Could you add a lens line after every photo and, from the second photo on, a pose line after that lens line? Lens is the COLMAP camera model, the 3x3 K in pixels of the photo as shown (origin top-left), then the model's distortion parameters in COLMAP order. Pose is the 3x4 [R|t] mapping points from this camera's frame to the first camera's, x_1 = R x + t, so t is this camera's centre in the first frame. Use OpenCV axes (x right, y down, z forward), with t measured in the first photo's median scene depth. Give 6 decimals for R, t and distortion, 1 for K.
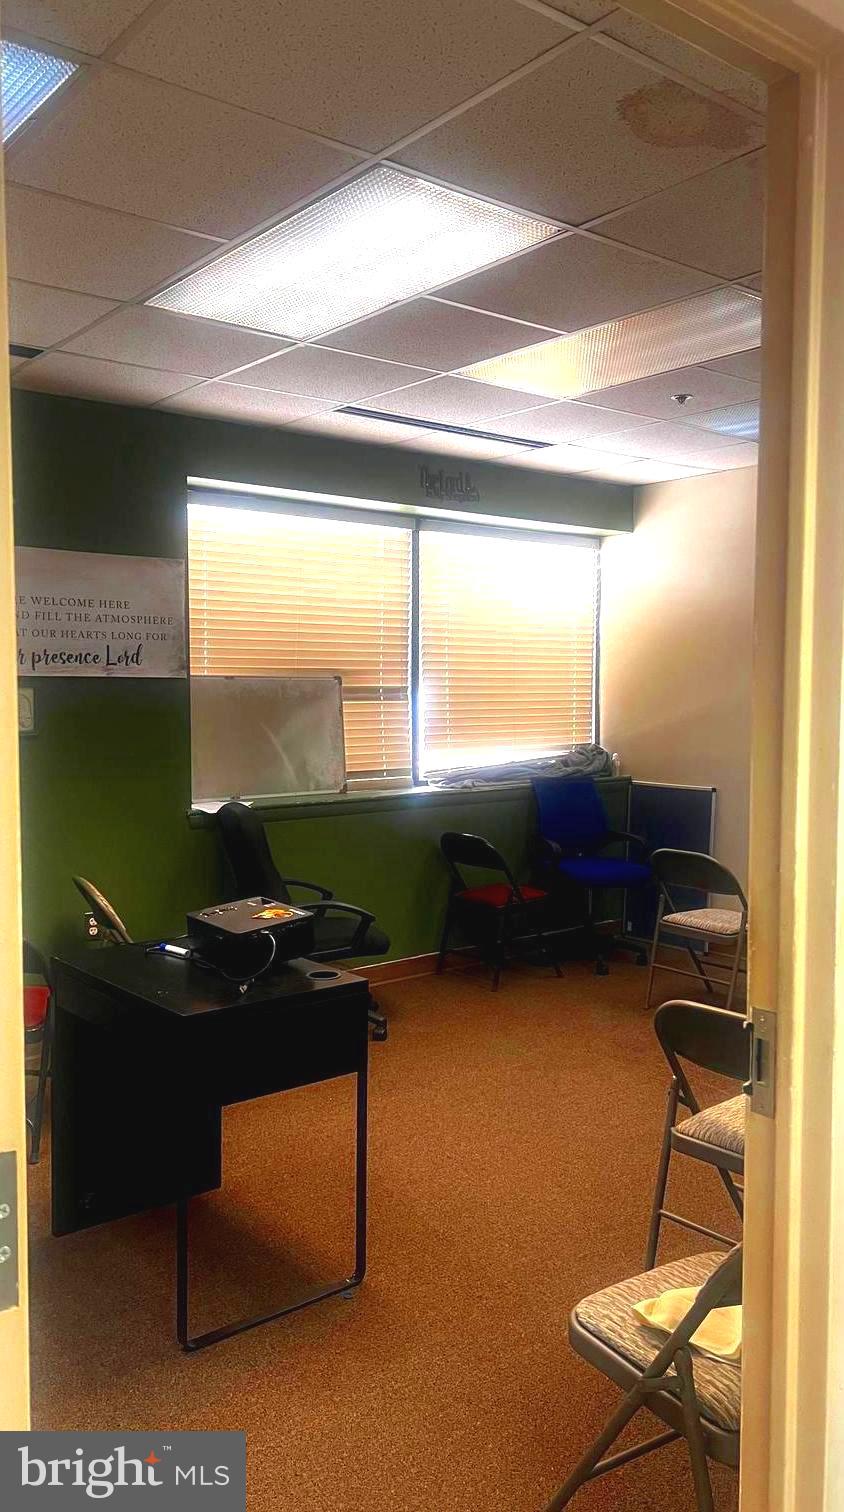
lens RADIAL K [[1163.0, 0, 414.6], [0, 1163.0, 762.1], [0, 0, 1]] dist [0.091043, -0.001247]
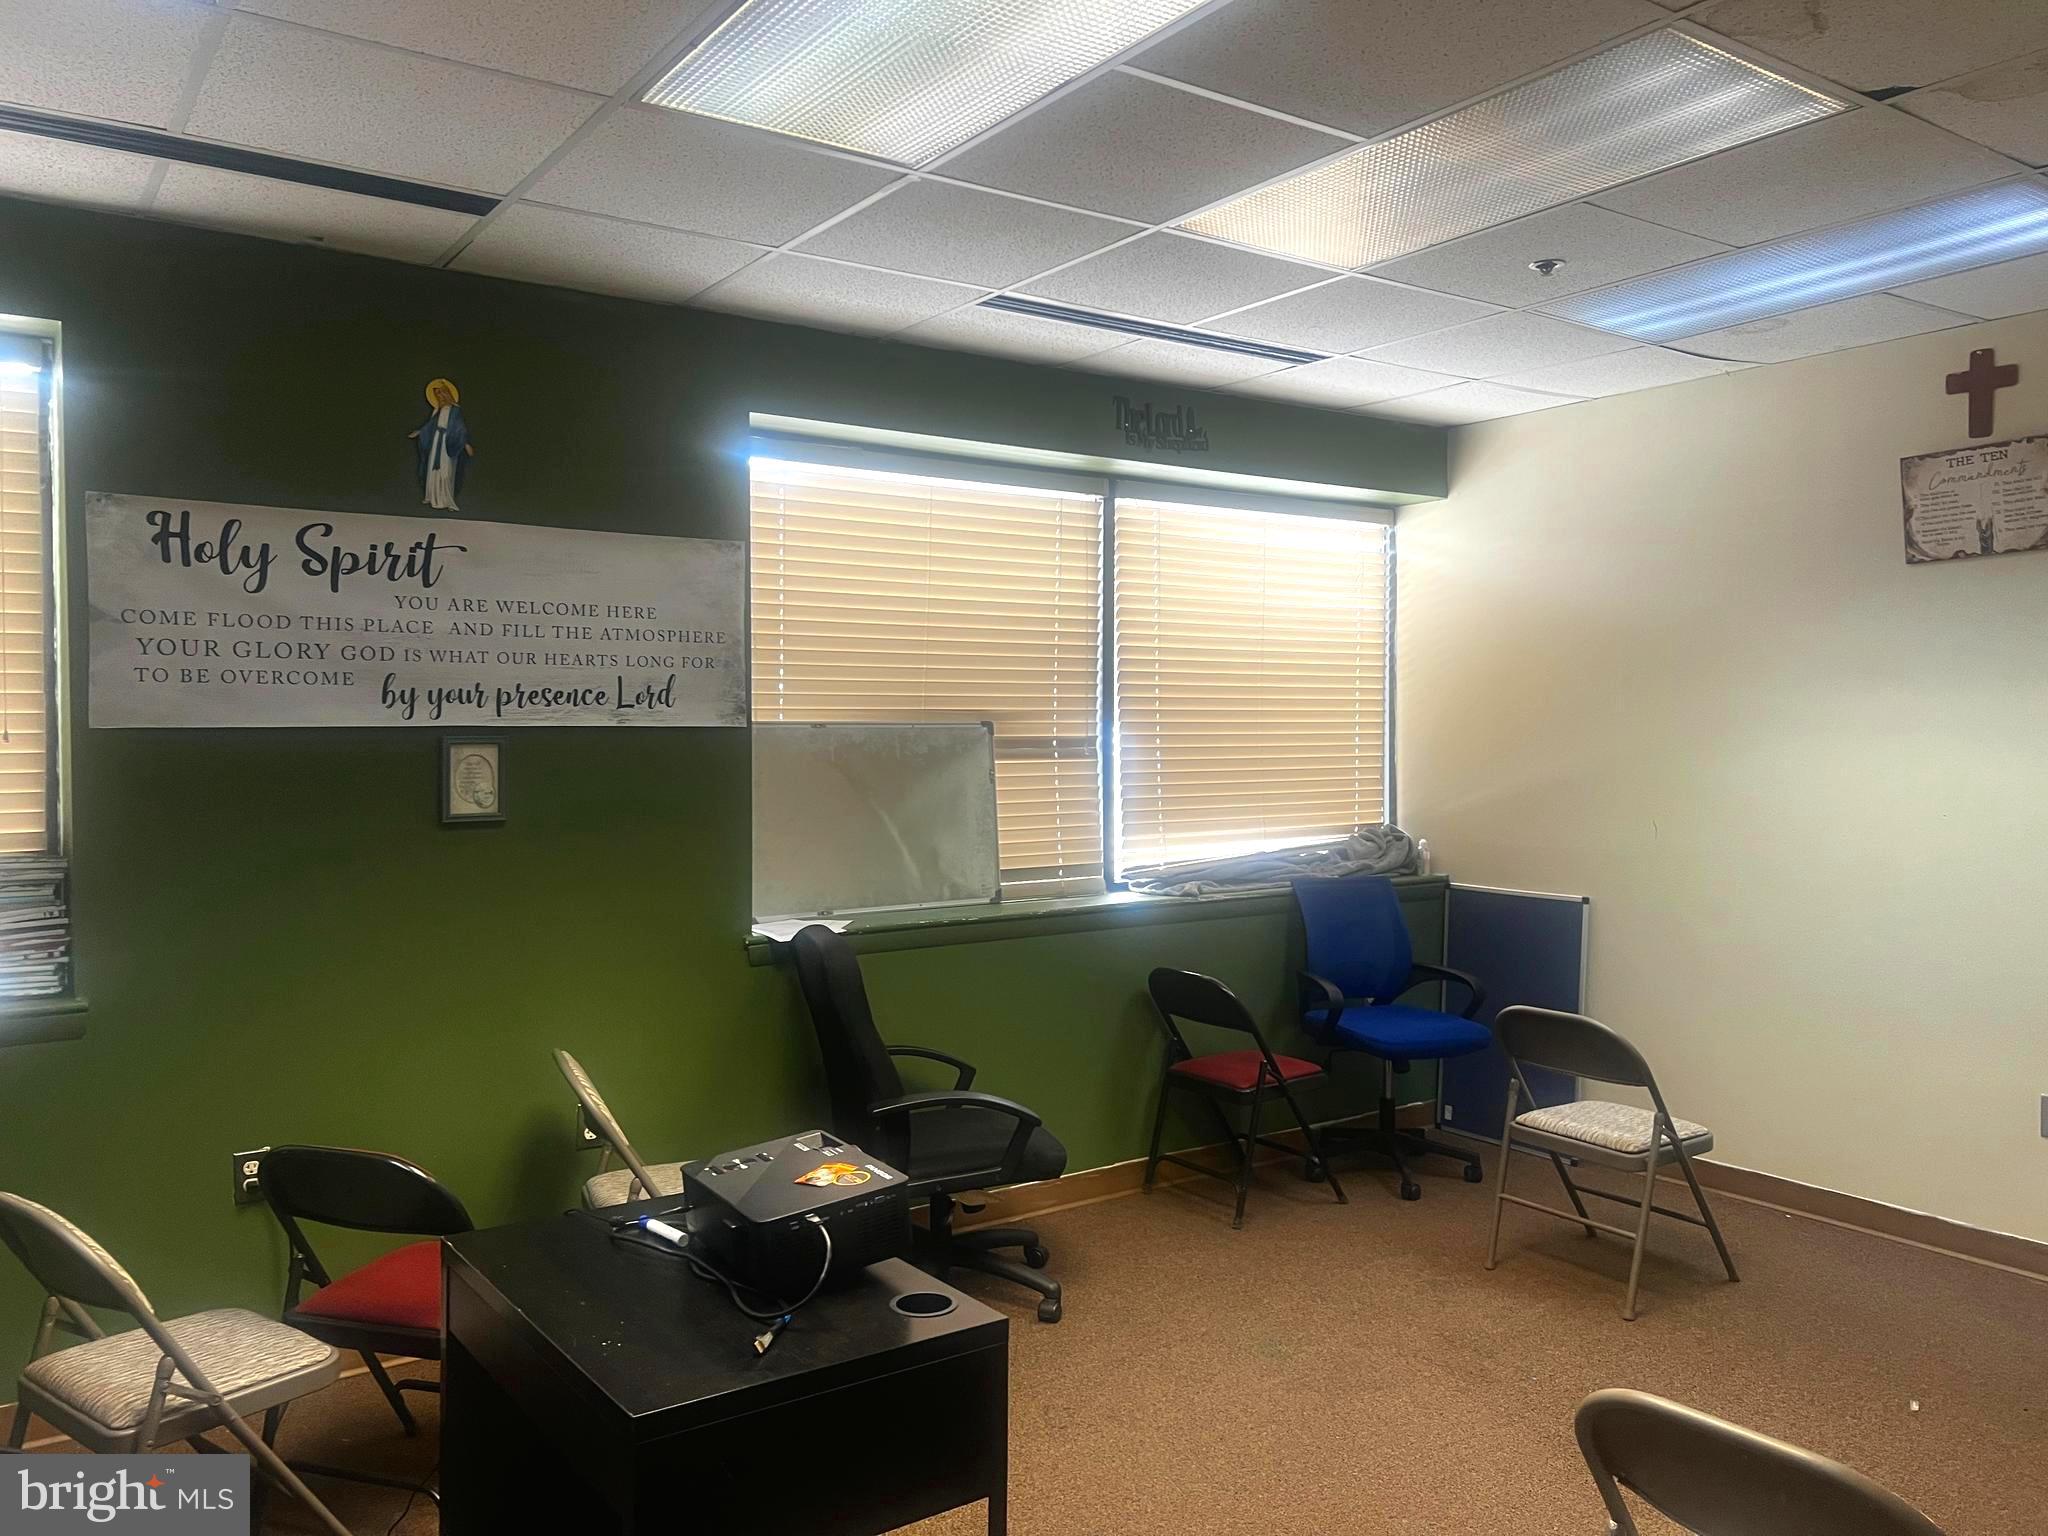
lens RADIAL K [[1542.2, 0, 1014.7], [0, 1542.2, 774.2], [0, 0, 1]] dist [0.083908, -0.116621]
pose [[0.997918, -0.000888, -0.064490, 0.004239], [-0.001292, 0.999430, -0.033748, -0.016861], [0.064483, 0.033761, 0.997348, 0.160450]]
